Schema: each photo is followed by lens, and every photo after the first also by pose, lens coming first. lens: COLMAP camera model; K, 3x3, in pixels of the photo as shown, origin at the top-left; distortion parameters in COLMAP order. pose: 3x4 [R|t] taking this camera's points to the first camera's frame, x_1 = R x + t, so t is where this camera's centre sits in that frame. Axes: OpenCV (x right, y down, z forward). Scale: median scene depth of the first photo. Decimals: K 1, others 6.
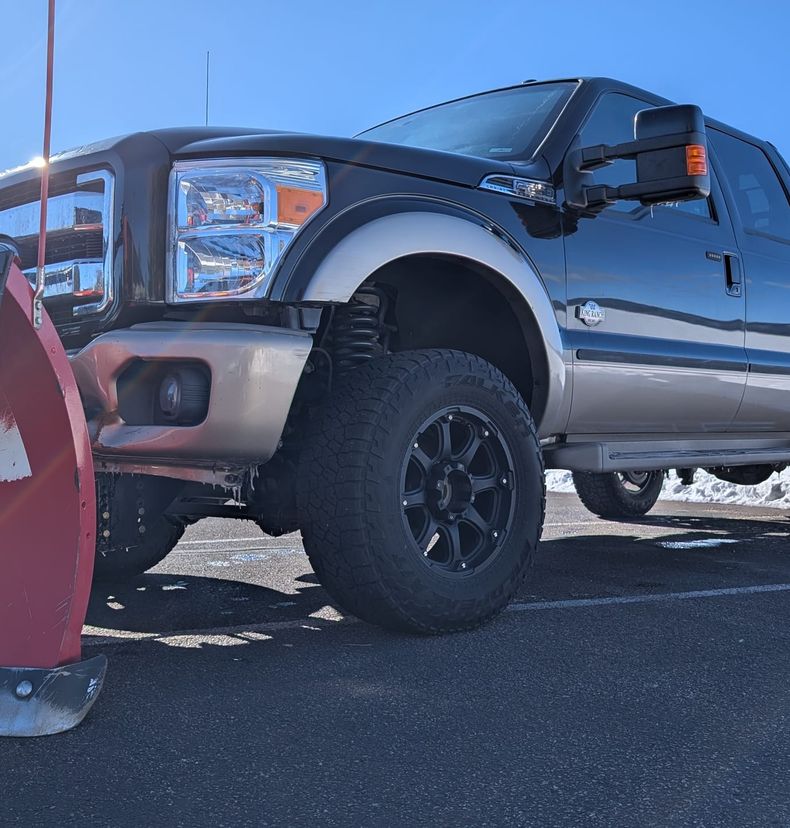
lens RADIAL K [[1279.5, 0, 395.0], [0, 1279.5, 442.8], [0, 0, 1]] dist [0.180911, -1.029575]
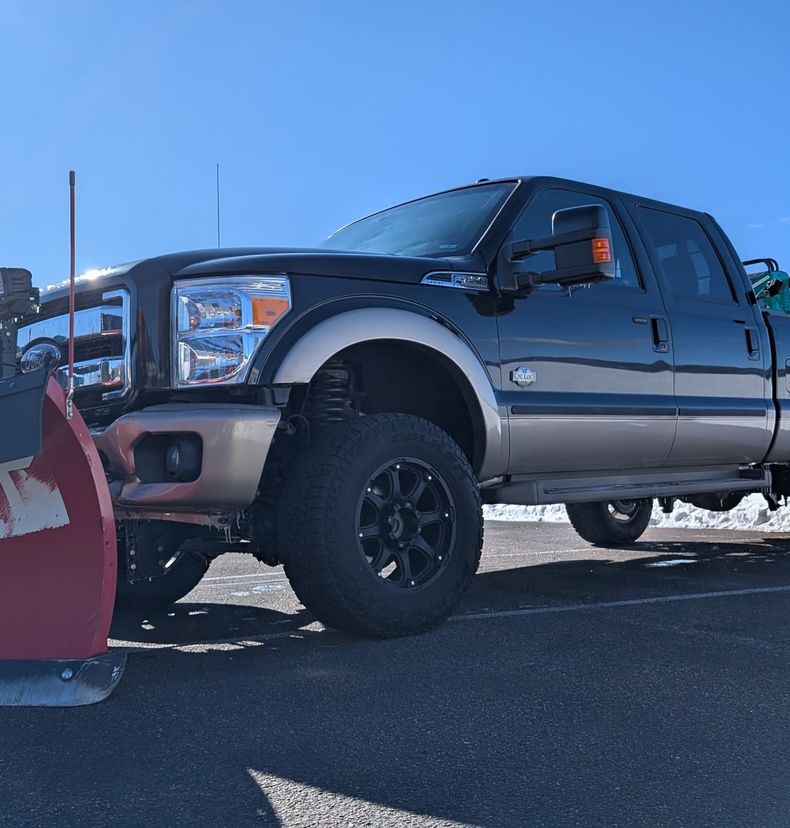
lens RADIAL K [[1279.5, 0, 395.0], [0, 1279.5, 442.8], [0, 0, 1]] dist [0.180911, -1.029575]
pose [[0.998317, -0.037277, -0.044417, 0.099279], [0.035919, 0.998874, -0.030989, -0.004237], [0.045522, 0.029341, 0.998532, -0.279324]]
